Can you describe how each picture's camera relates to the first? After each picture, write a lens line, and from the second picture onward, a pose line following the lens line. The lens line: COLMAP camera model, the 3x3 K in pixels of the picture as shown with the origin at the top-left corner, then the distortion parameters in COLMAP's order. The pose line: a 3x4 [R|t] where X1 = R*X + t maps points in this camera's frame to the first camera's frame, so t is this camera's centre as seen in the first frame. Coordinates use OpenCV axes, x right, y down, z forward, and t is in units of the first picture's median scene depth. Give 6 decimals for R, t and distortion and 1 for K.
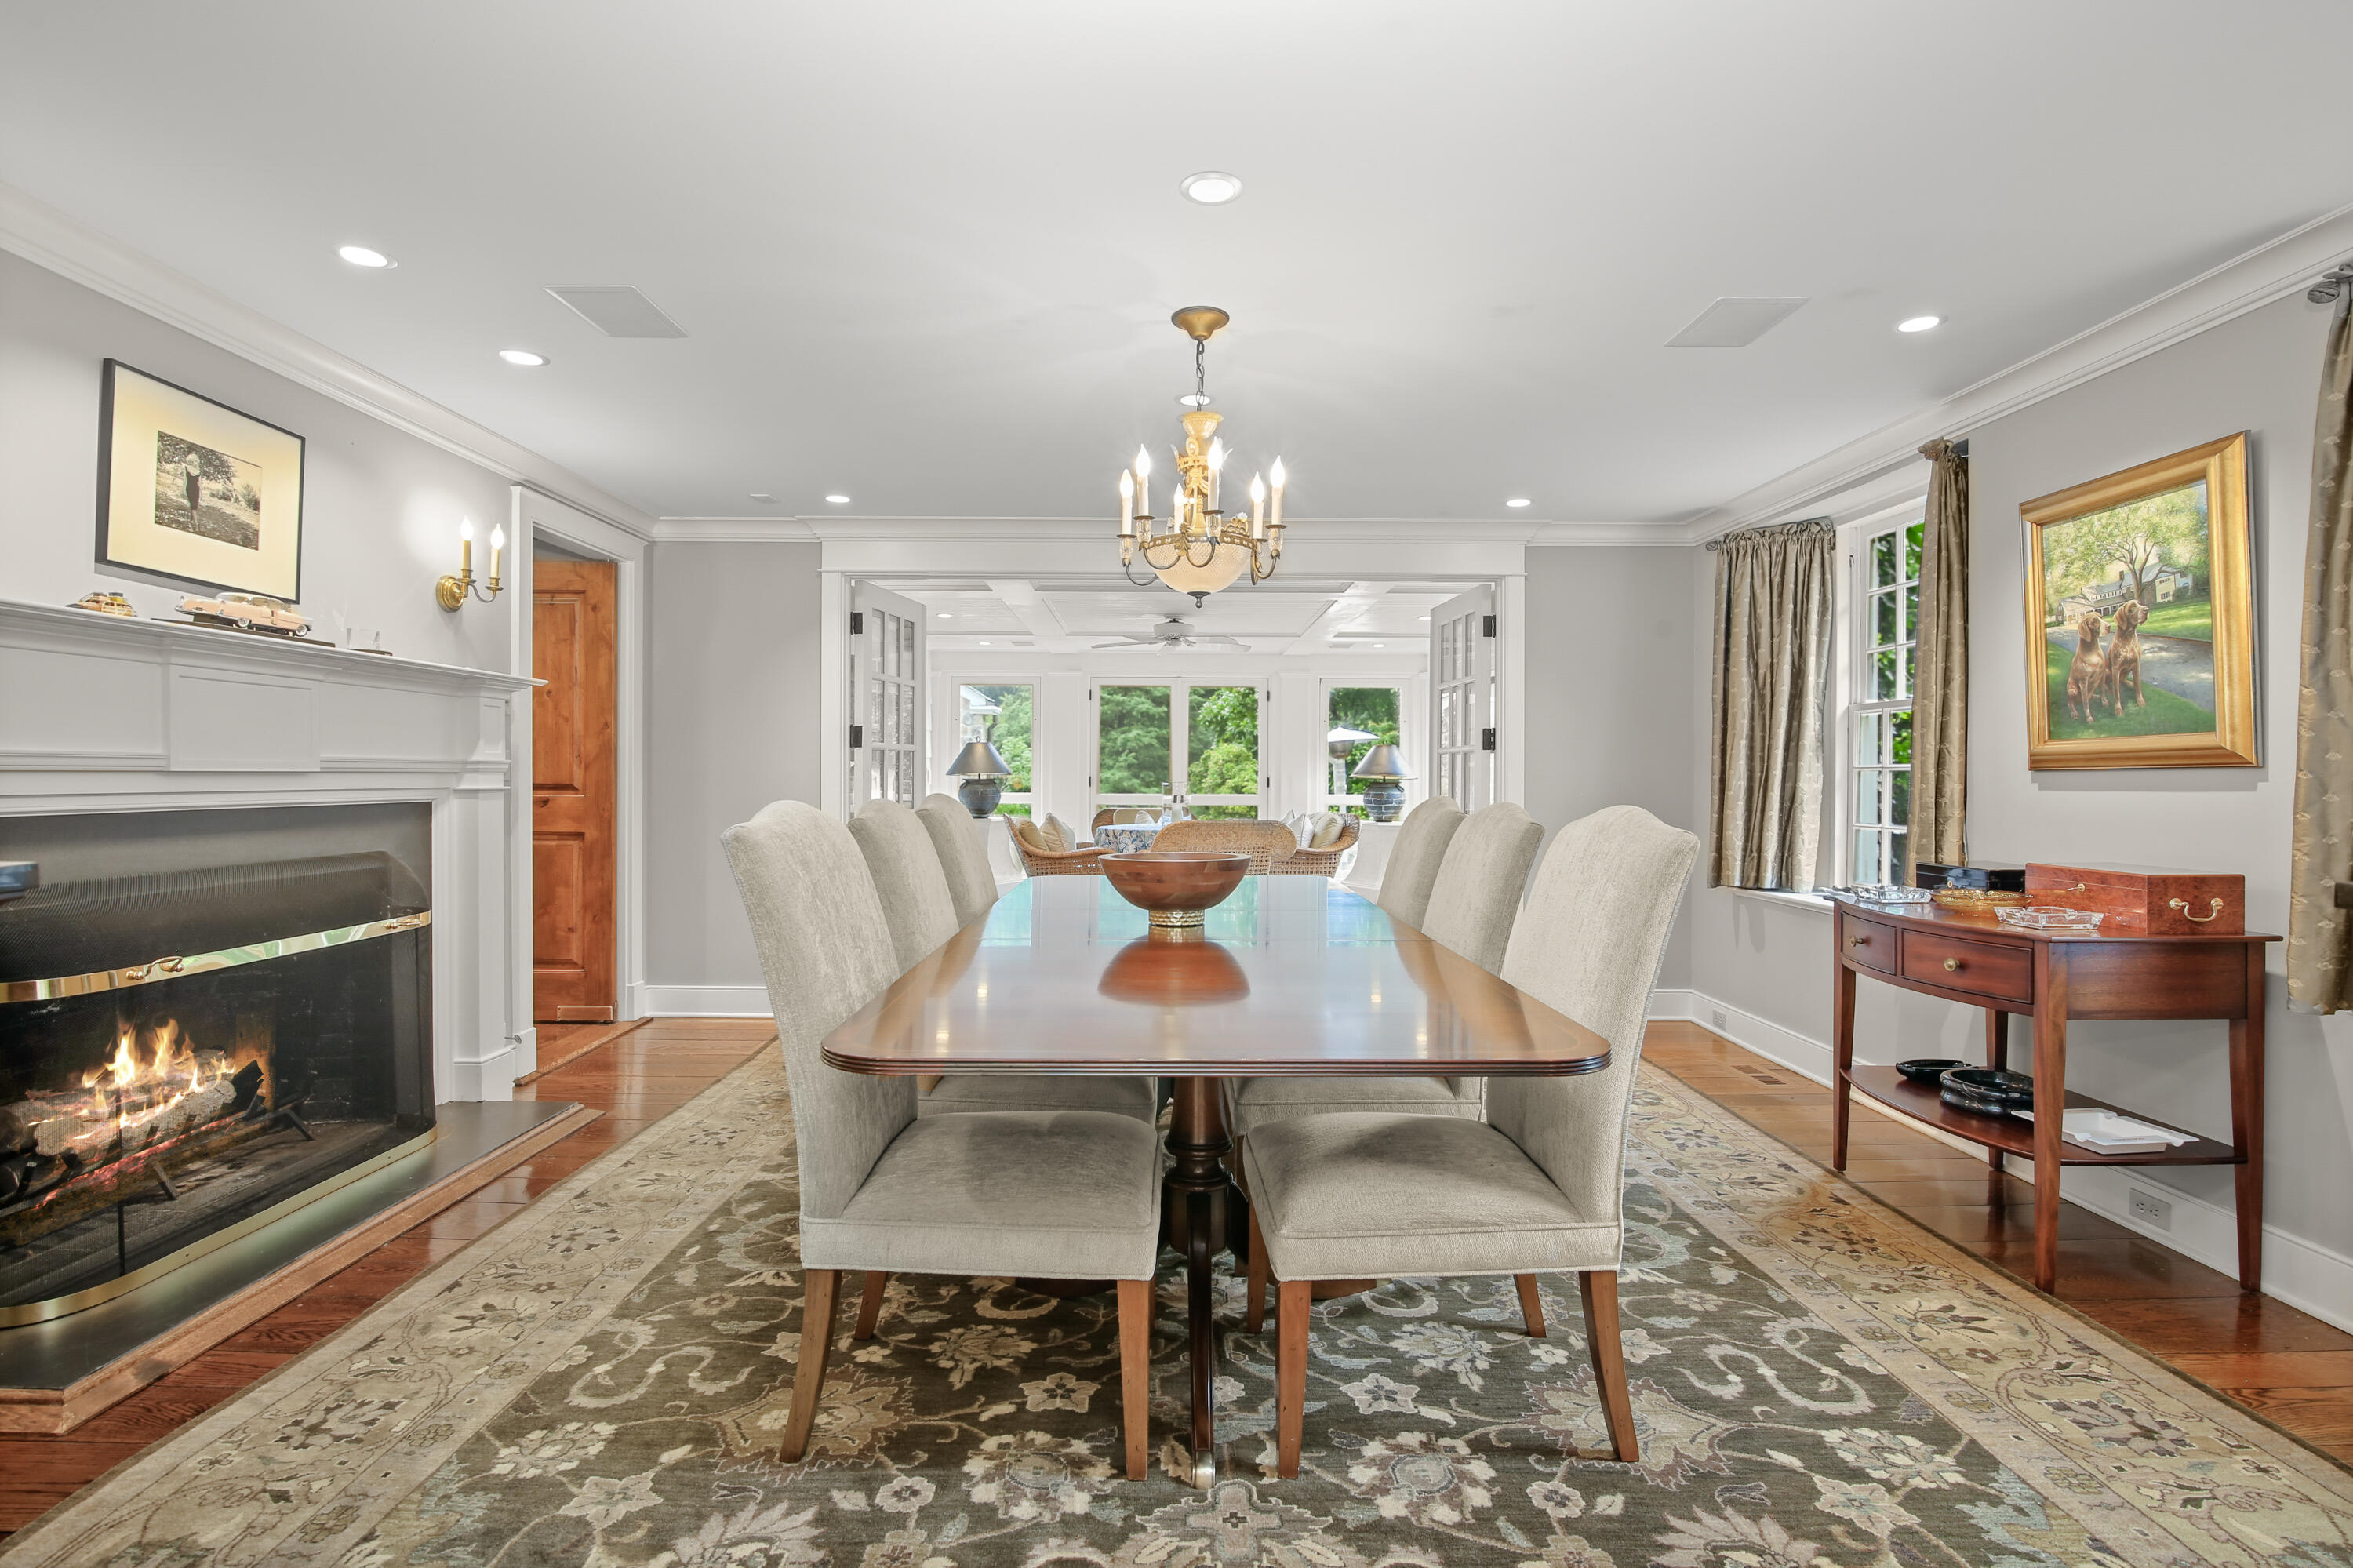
lens RADIAL K [[1105.9, 0, 1172.6], [0, 1105.9, 767.4], [0, 0, 1]] dist [-0.024092, 0.003599]
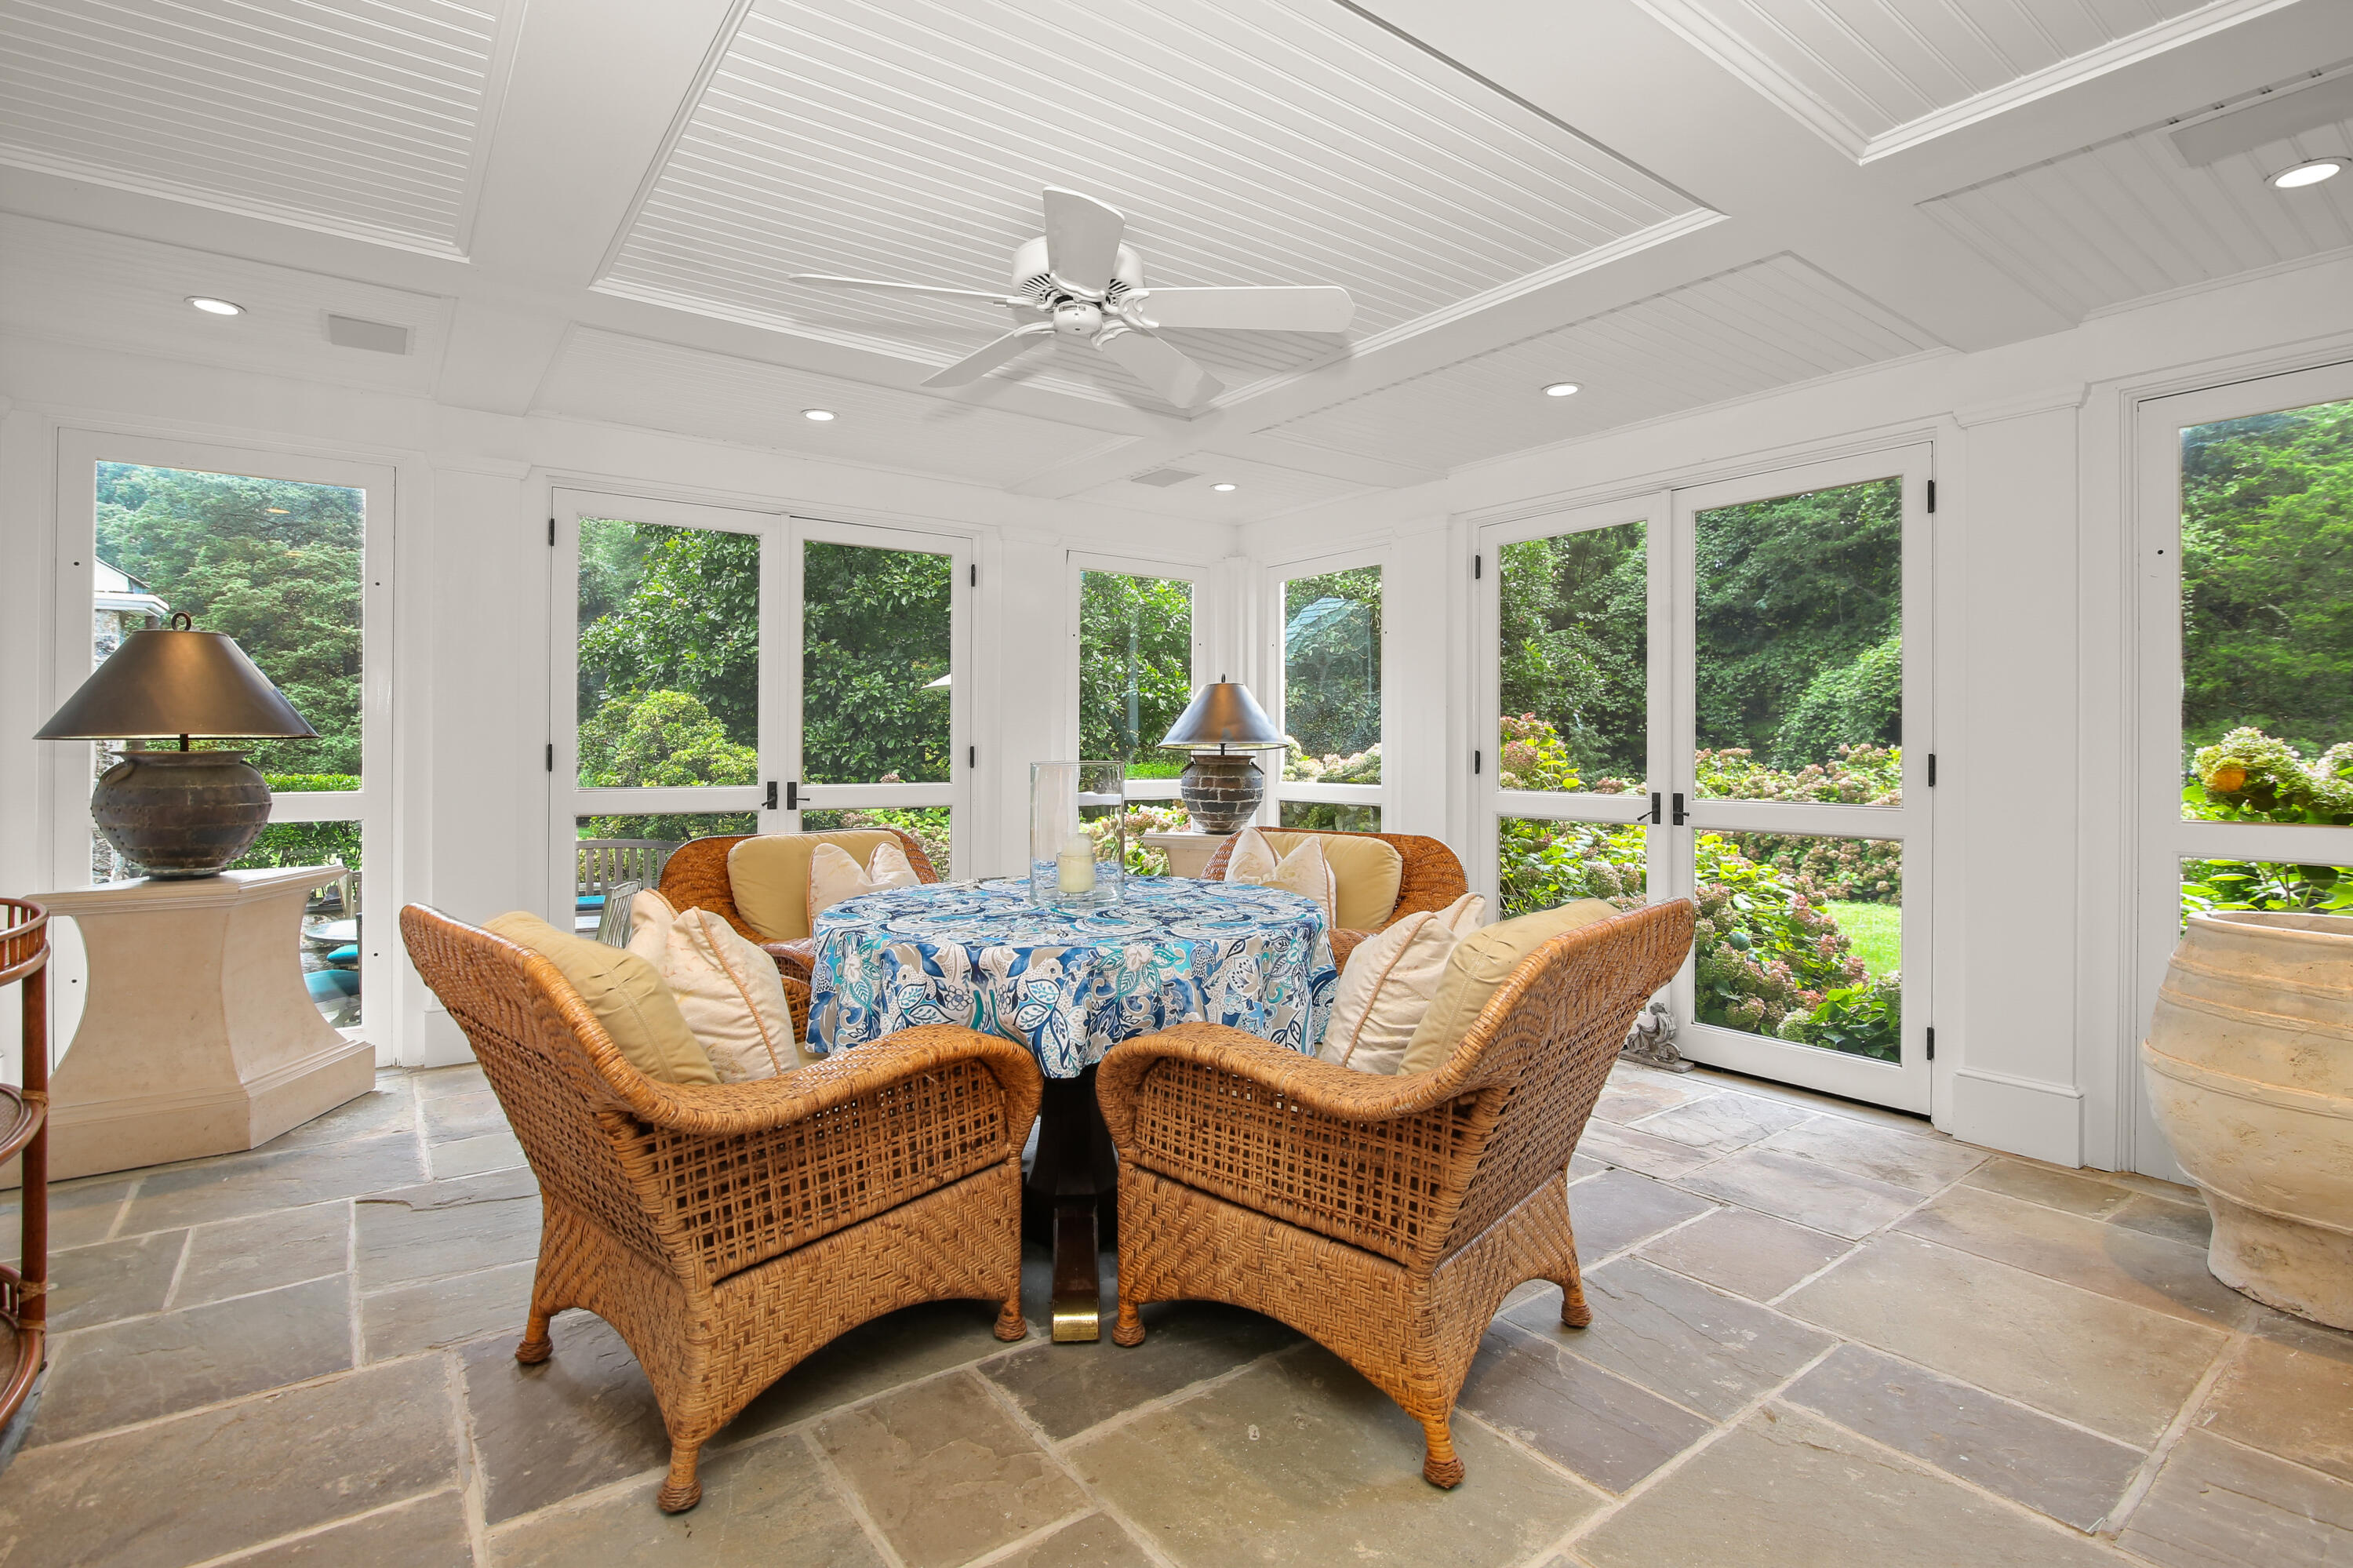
lens RADIAL K [[1111.9, 0, 1174.3], [0, 1111.9, 737.7], [0, 0, 1]] dist [-0.012429, -0.000010]
pose [[0.810803, 0.005003, 0.585298, -0.466787], [-0.006219, 0.999981, 0.000067, 0.018259], [-0.585287, -0.003694, 0.810818, 2.127246]]
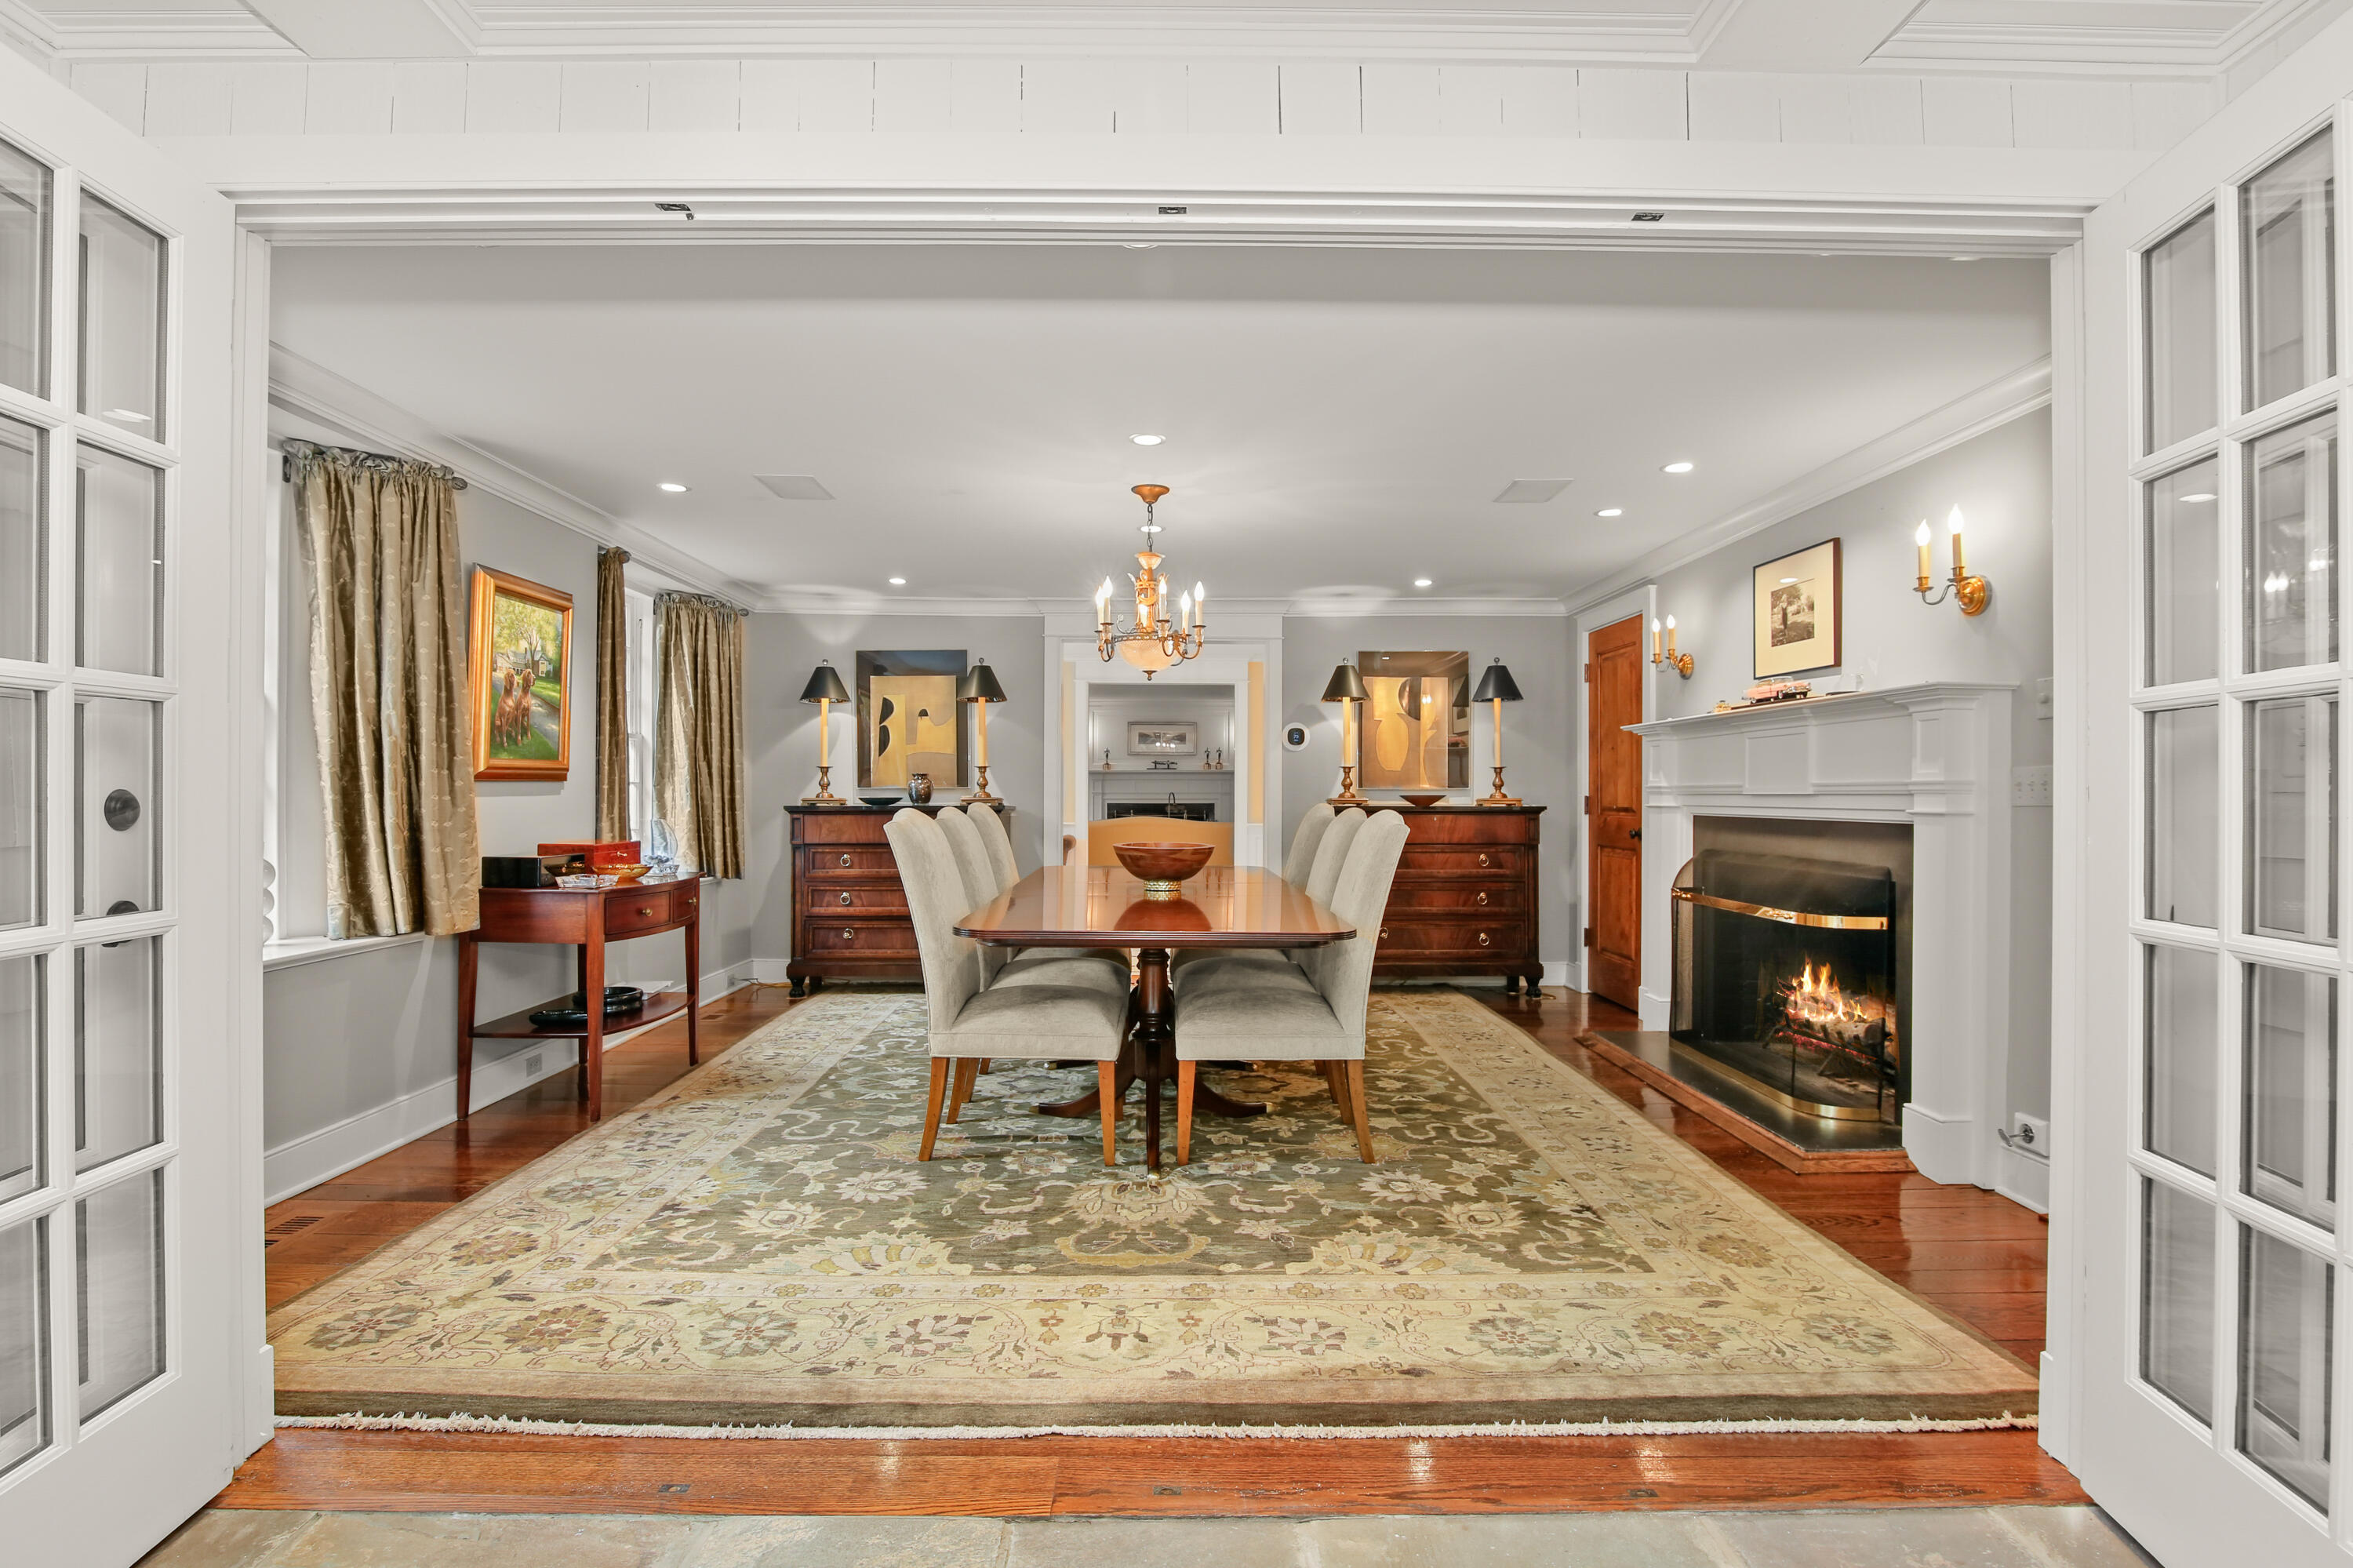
lens RADIAL K [[1105.9, 0, 1172.6], [0, 1105.9, 767.4], [0, 0, 1]] dist [-0.024092, 0.003599]
pose [[-0.999959, -0.008979, -0.000992, -0.007255], [-0.008943, 0.999453, -0.031824, 0.022644], [0.001277, -0.031814, -0.999493, 2.529811]]
